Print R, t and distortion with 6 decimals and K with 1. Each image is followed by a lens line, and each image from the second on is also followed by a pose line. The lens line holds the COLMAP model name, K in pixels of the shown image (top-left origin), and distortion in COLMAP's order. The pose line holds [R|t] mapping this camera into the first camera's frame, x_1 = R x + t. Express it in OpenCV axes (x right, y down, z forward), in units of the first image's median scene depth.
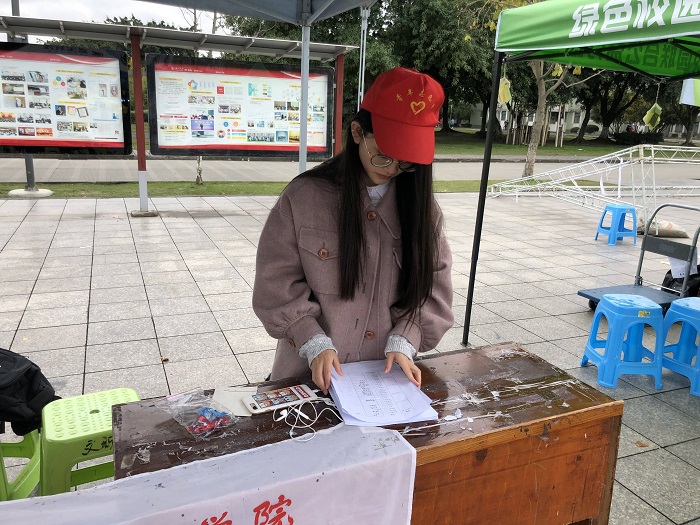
lens RADIAL K [[567.2, 0, 353.5], [0, 567.2, 259.6], [0, 0, 1]] dist [0.022383, -0.029805]
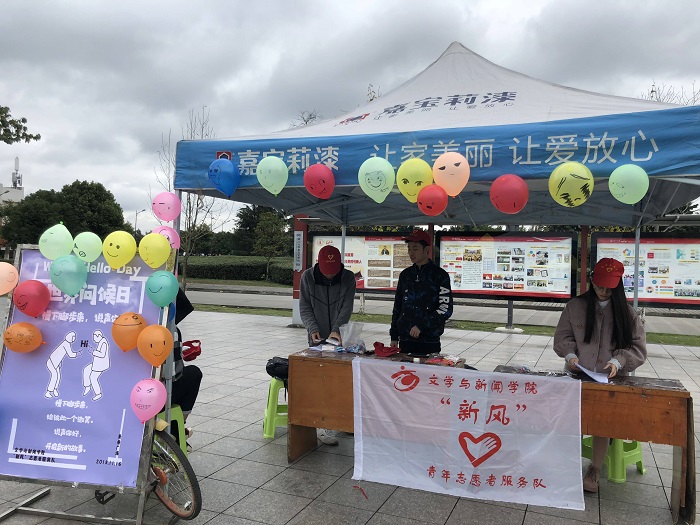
lens RADIAL K [[567.2, 0, 356.0], [0, 567.2, 260.0], [0, 0, 1]] dist [0.022383, -0.029805]
pose [[0.699283, -0.024571, -0.714423, 0.221911], [-0.171294, 0.964532, -0.200838, 0.080245], [0.694019, 0.262819, 0.670272, -0.310573]]
